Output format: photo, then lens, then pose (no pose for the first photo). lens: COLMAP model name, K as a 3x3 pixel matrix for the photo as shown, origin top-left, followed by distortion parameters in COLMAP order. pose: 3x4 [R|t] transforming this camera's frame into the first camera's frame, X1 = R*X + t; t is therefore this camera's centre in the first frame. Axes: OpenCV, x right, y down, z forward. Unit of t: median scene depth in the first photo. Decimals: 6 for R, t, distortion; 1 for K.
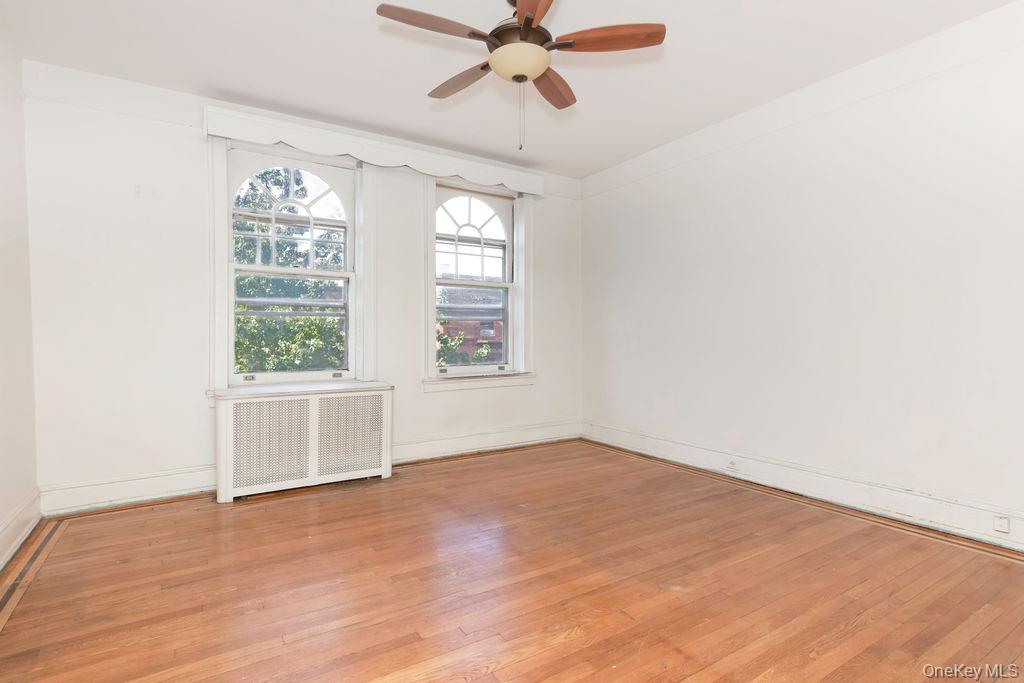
lens RADIAL K [[502.7, 0, 510.5], [0, 502.7, 340.9], [0, 0, 1]] dist [0.000026, -0.000223]
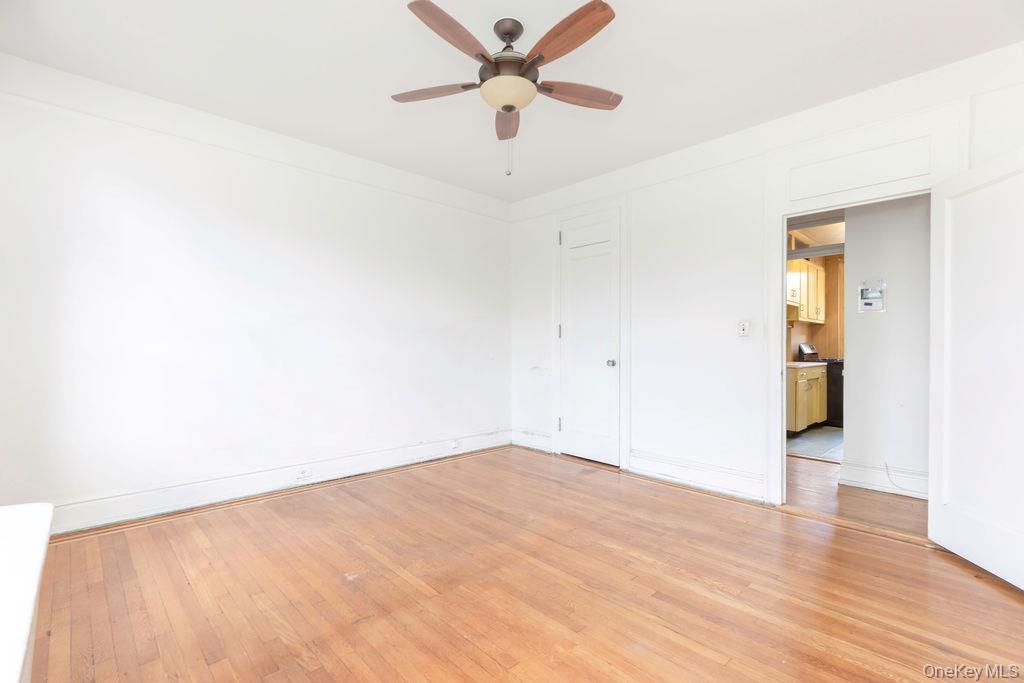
lens RADIAL K [[471.4, 0, 516.8], [0, 471.4, 347.6], [0, 0, 1]] dist [0.000907, -0.000448]
pose [[-0.193537, -0.007150, 0.981067, -0.904250], [0.008544, 0.999923, 0.008973, -0.035428], [-0.981056, 0.010119, -0.193461, 1.101953]]
